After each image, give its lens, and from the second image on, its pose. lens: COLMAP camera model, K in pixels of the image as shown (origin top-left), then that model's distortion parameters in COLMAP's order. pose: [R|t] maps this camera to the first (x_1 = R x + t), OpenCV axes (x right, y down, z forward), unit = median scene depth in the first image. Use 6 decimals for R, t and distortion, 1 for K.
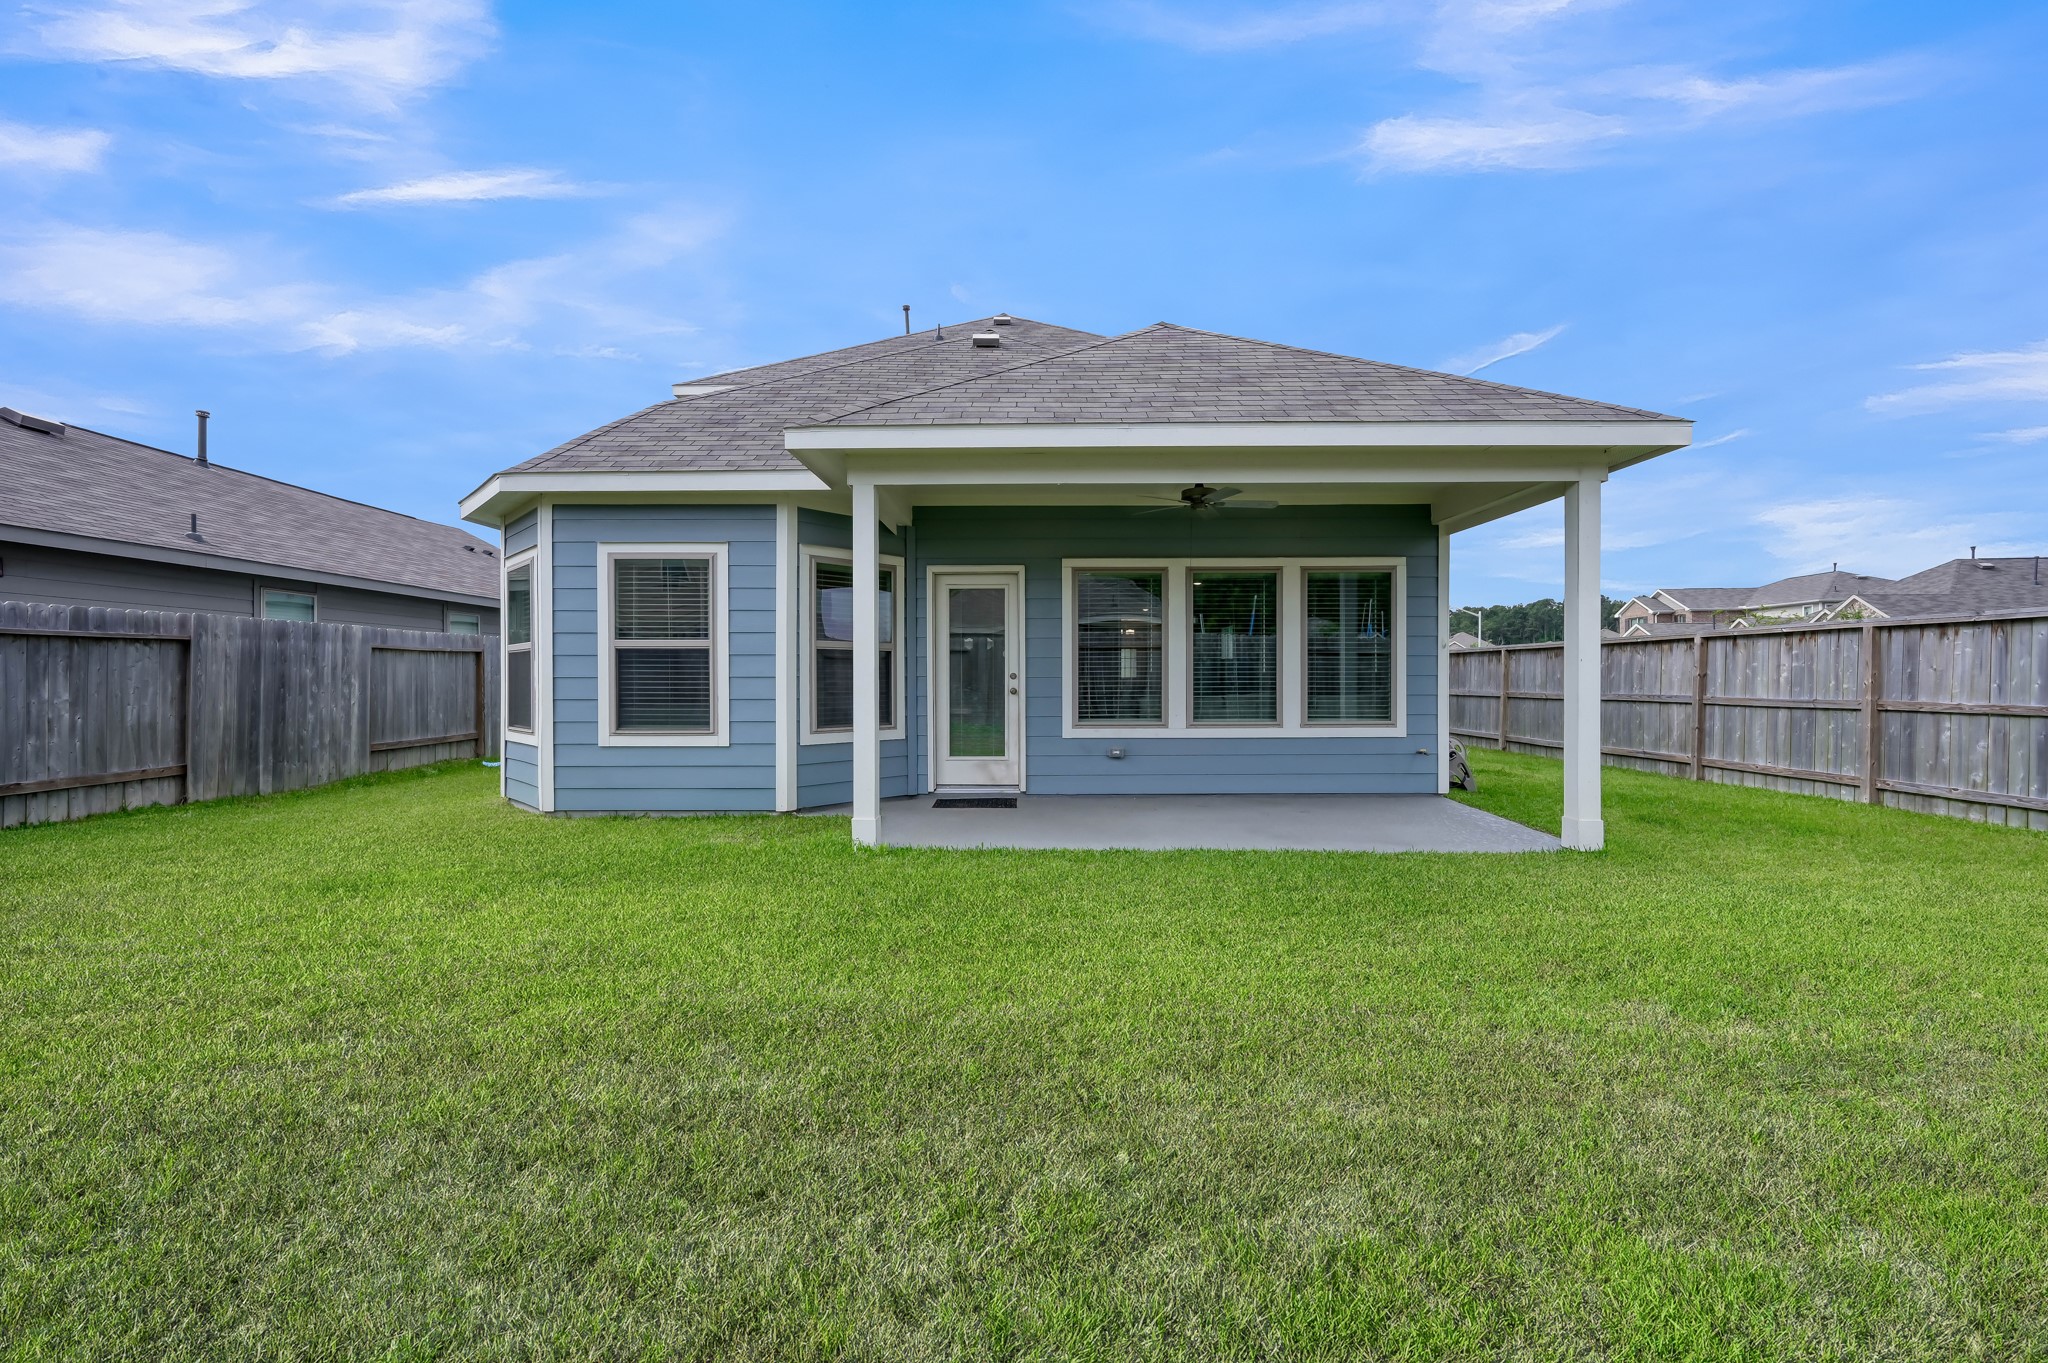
lens RADIAL K [[799.5, 0, 1024.0], [0, 799.5, 681.5], [0, 0, 1]] dist [-0.002128, -0.000310]
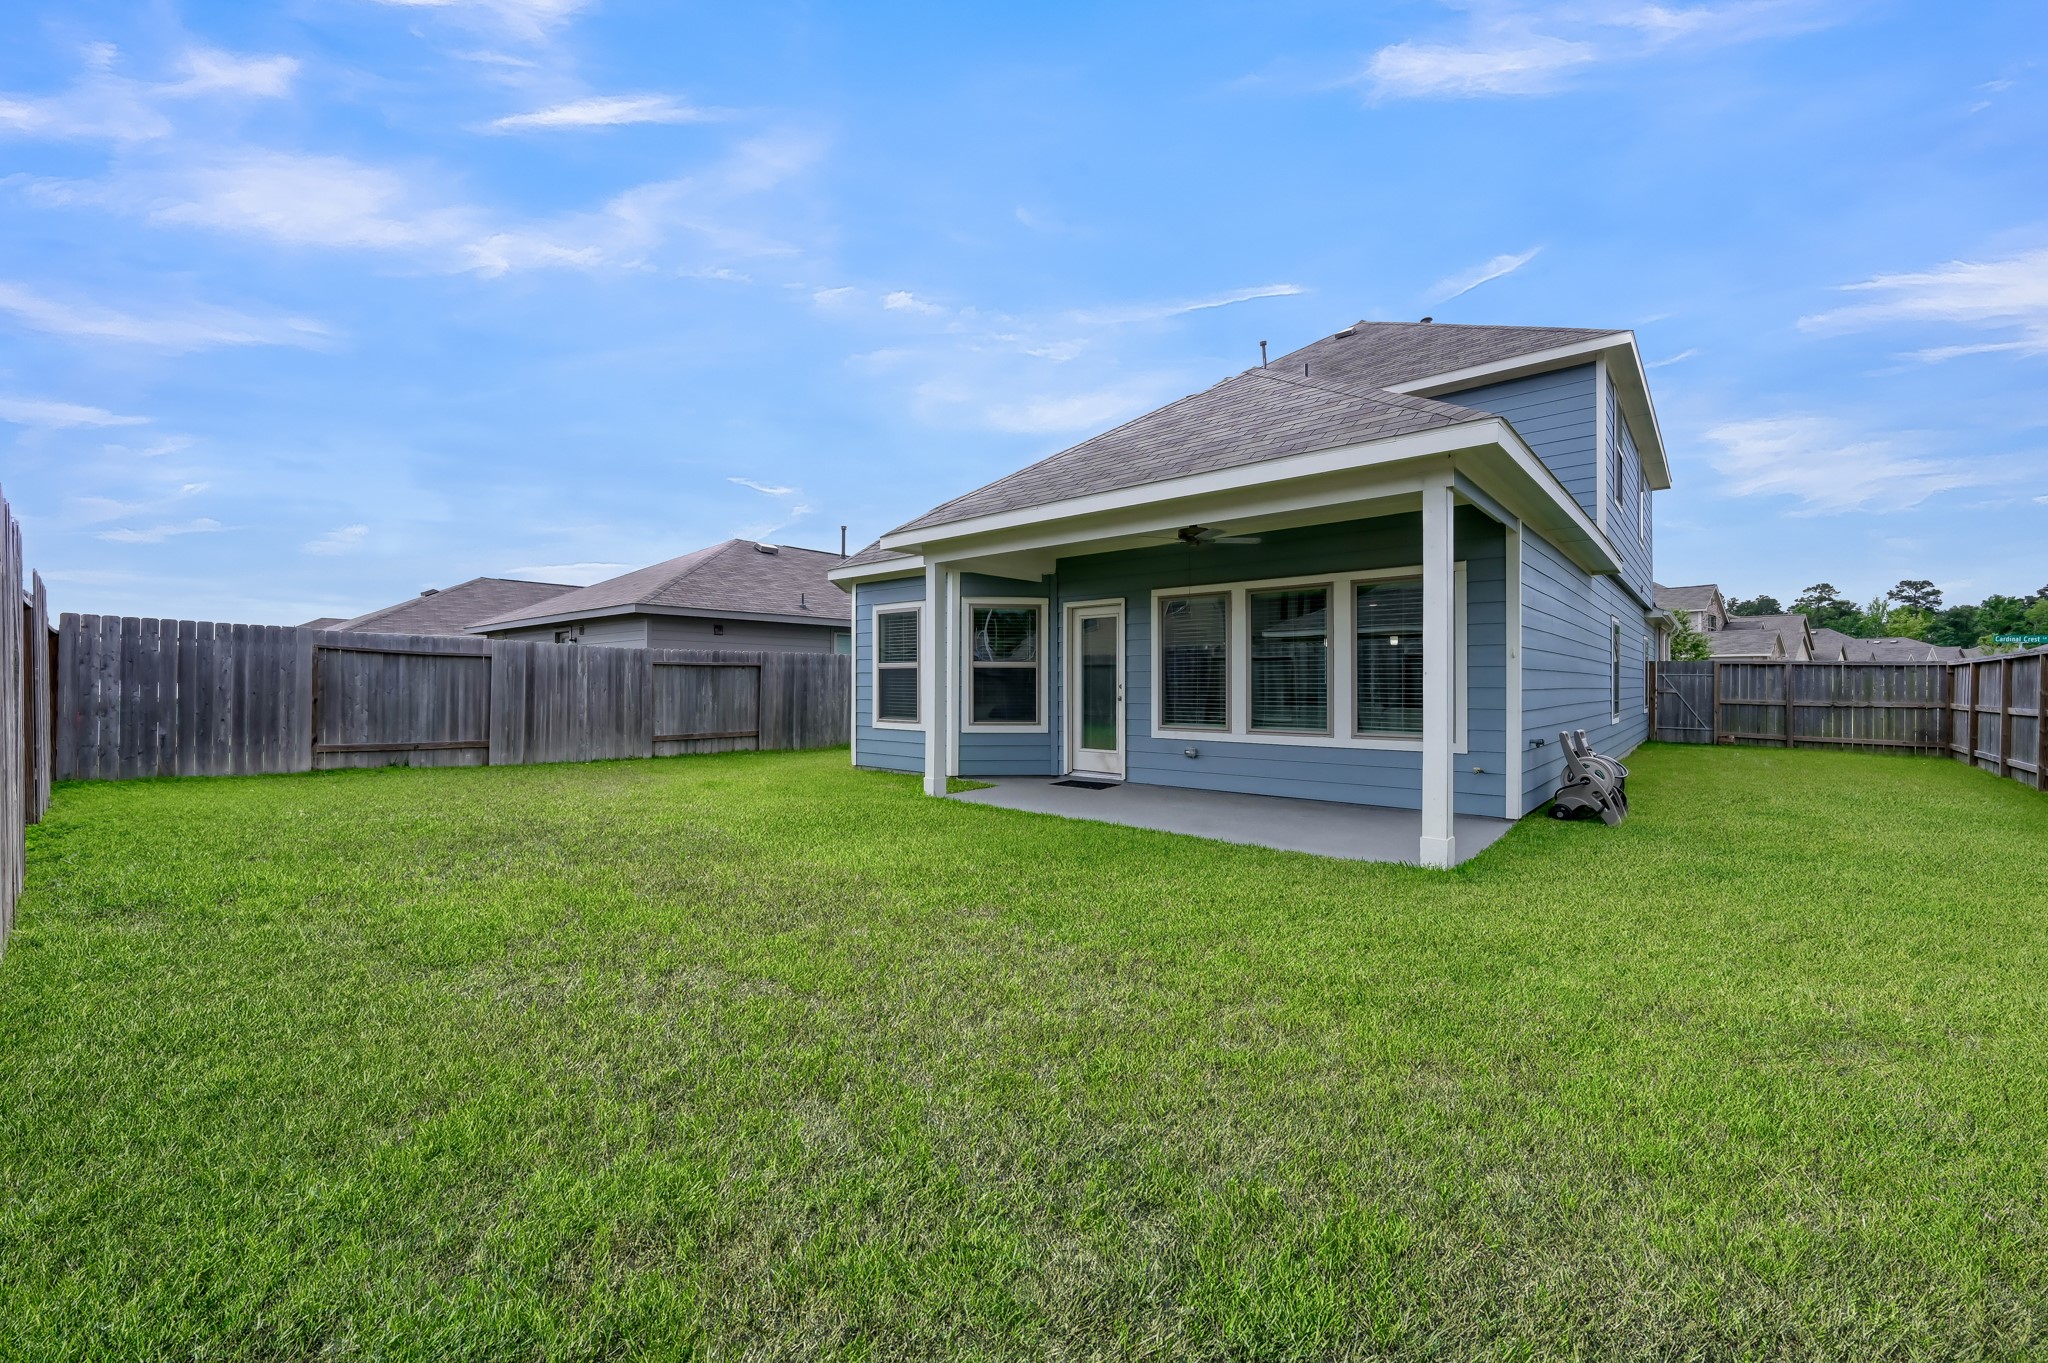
lens RADIAL K [[799.5, 0, 1024.0], [0, 799.5, 681.5], [0, 0, 1]] dist [-0.002128, -0.000310]
pose [[0.755119, 0.001011, -0.655587, 0.697069], [-0.007475, 0.999947, -0.007067, -0.004765], [0.655545, 0.010237, 0.755086, -0.038997]]
